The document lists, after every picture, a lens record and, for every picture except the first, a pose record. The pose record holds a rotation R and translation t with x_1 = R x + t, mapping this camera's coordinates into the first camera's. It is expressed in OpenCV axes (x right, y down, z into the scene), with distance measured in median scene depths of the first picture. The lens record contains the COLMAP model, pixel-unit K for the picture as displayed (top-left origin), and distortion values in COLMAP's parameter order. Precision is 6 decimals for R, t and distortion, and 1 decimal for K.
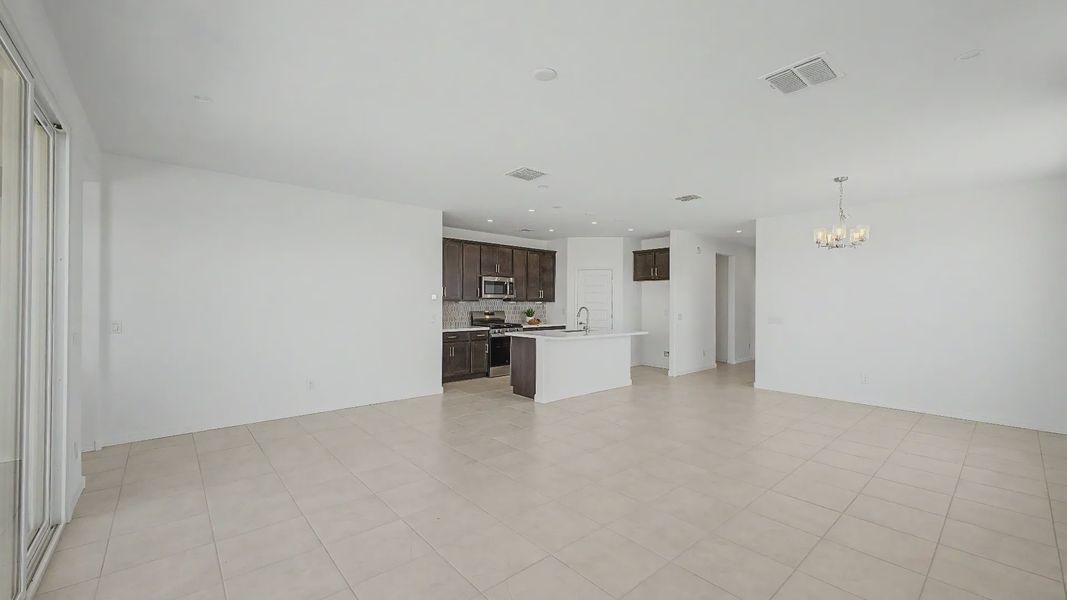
lens RADIAL K [[417.2, 0, 530.4], [0, 417.2, 297.4], [0, 0, 1]] dist [0.011810, -0.000797]
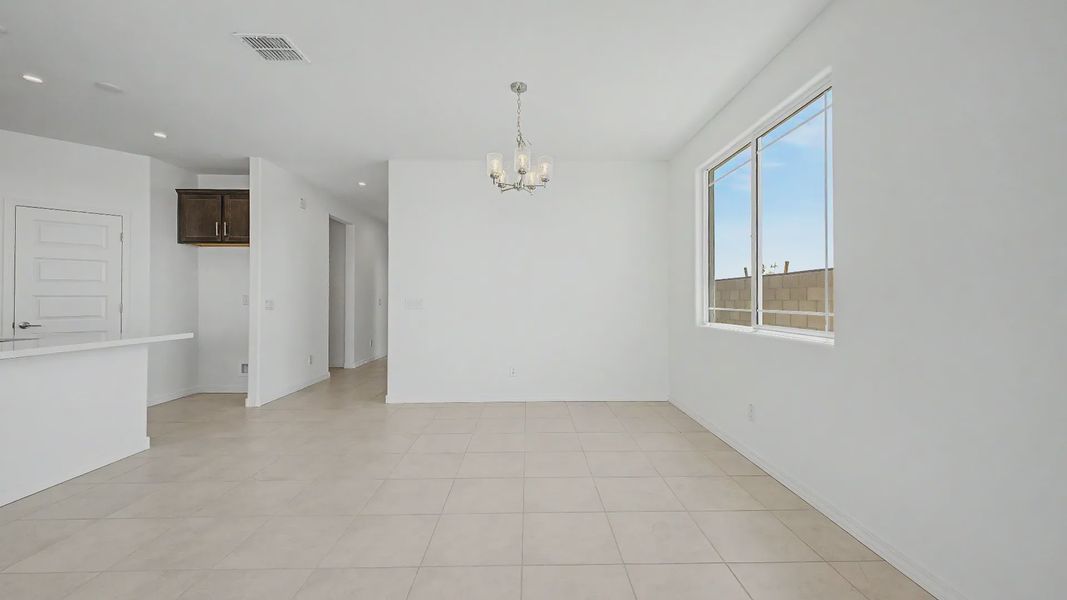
lens RADIAL K [[417.2, 0, 535.6], [0, 417.2, 291.8], [0, 0, 1]] dist [0.011810, -0.000797]
pose [[0.635994, 0.004105, 0.771683, 0.129259], [-0.001636, 0.999991, -0.003971, 0.028634], [-0.771693, 0.001264, 0.635995, 0.303299]]
